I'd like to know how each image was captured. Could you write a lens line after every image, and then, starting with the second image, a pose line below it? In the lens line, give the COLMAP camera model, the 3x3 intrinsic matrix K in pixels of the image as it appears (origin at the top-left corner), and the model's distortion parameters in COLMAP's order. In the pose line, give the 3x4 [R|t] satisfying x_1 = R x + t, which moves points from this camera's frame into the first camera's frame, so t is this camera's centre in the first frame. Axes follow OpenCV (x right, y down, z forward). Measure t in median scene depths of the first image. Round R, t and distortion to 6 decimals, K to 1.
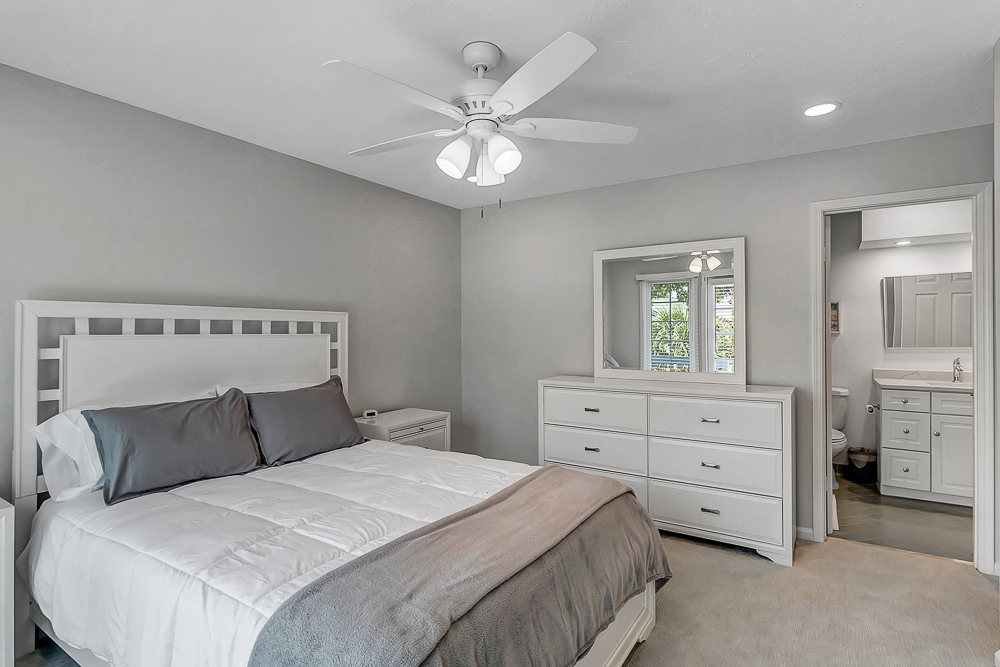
lens RADIAL K [[507.6, 0, 501.8], [0, 507.6, 329.1], [0, 0, 1]] dist [-0.005105, -0.000029]
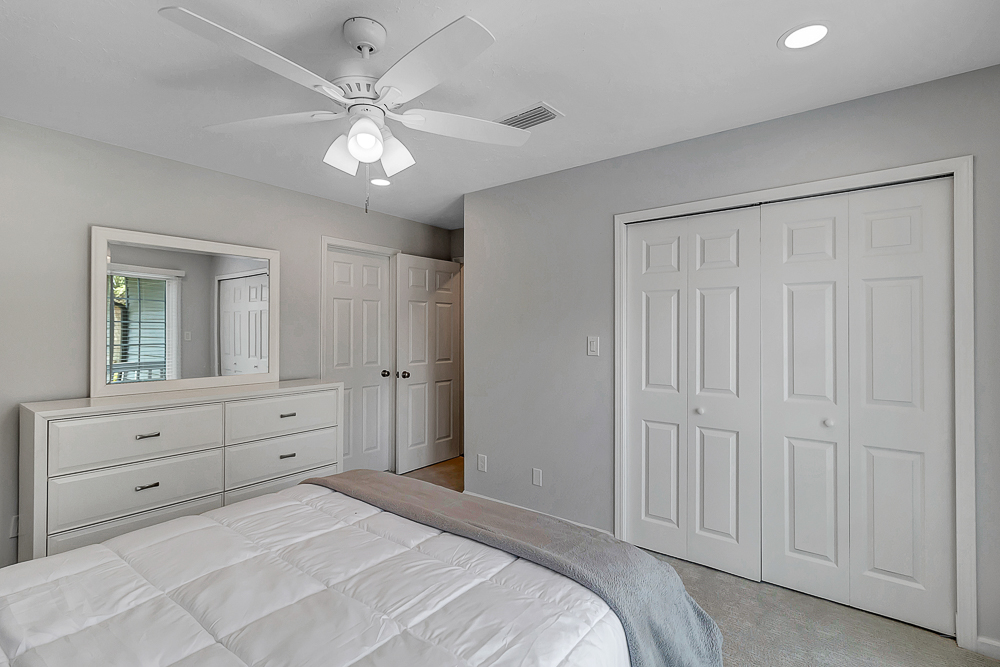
lens RADIAL K [[464.8, 0, 502.4], [0, 464.8, 330.8], [0, 0, 1]] dist [-0.002025, -0.000242]
pose [[0.077447, 0.001938, 0.996995, -0.781065], [-0.002712, 0.999995, -0.001733, -0.006484], [-0.996993, -0.002569, 0.077452, 0.620659]]
